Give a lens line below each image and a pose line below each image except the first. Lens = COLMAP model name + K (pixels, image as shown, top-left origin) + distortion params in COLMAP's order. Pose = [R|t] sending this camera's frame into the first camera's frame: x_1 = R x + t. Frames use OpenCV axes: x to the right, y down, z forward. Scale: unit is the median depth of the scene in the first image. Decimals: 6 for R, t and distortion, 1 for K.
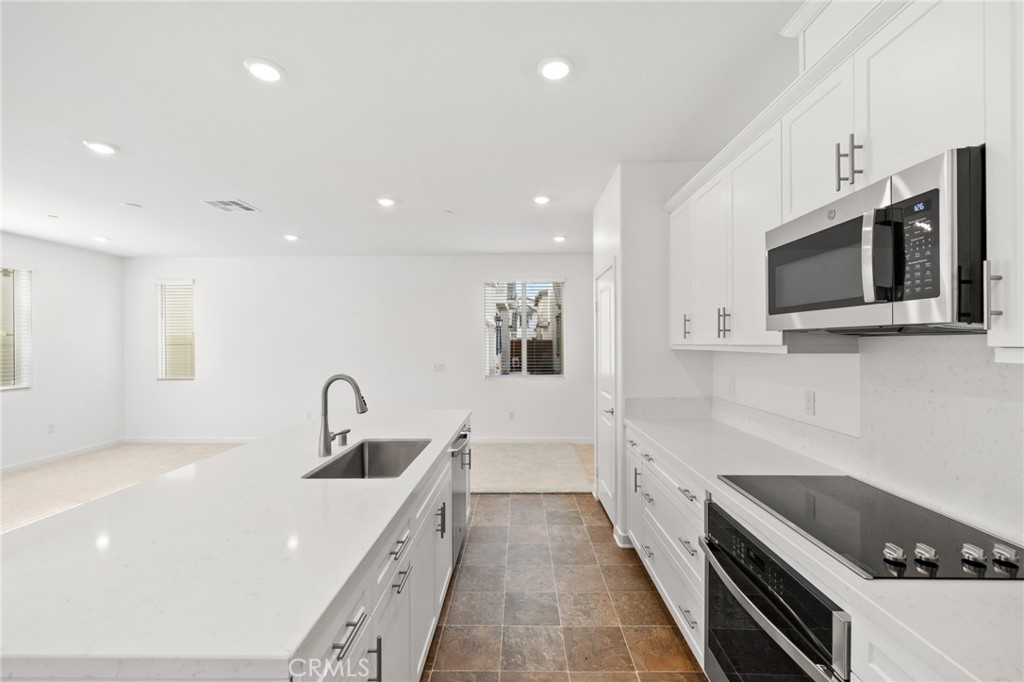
lens RADIAL K [[430.6, 0, 513.8], [0, 430.6, 341.9], [0, 0, 1]] dist [0.000006, -0.000084]
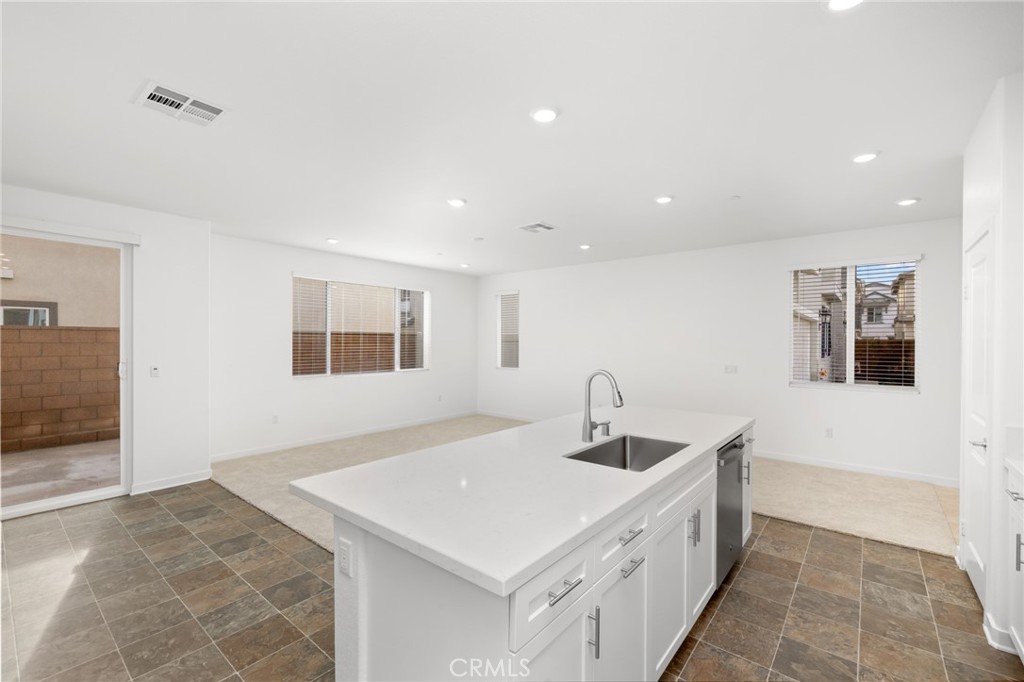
lens RADIAL K [[435.0, 0, 512.0], [0, 435.0, 341.0], [0, 0, 1]] dist [-0.002614, -0.000228]
pose [[0.779833, 0.007397, -0.625943, 0.074318], [-0.006733, 0.999971, 0.003428, 0.000099], [0.625951, 0.001541, 0.779861, -0.002626]]
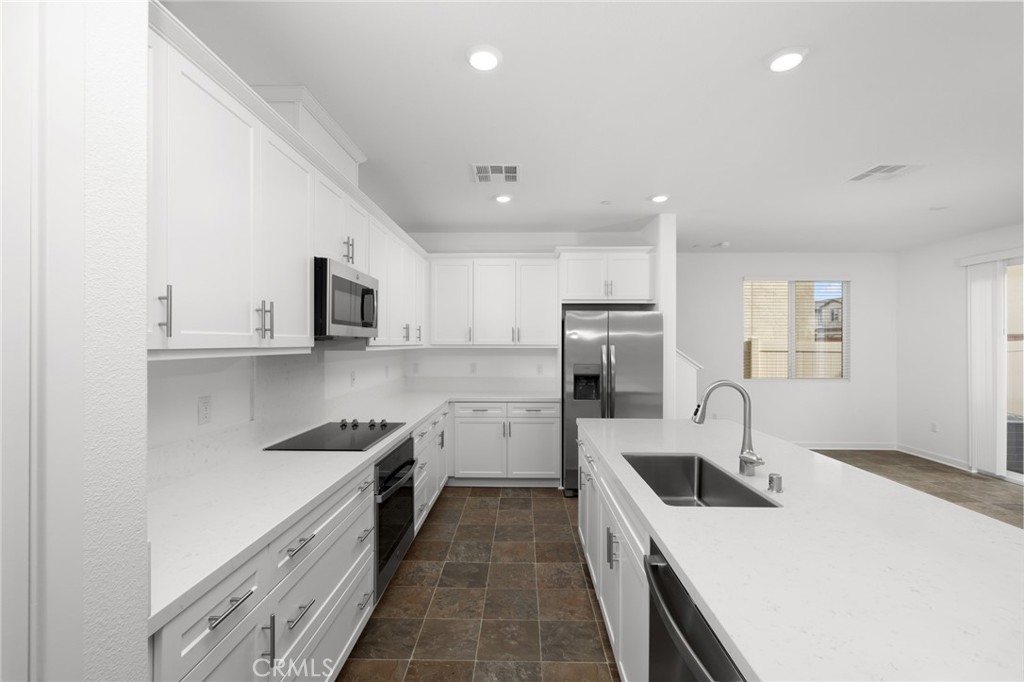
lens RADIAL K [[427.0, 0, 514.3], [0, 427.0, 342.3], [0, 0, 1]] dist [-0.001713, 0.000160]
pose [[-0.999985, -0.002001, 0.005011, 0.027317], [-0.002005, 0.999998, -0.000758, -0.003021], [-0.005010, -0.000768, -0.999987, 1.902916]]
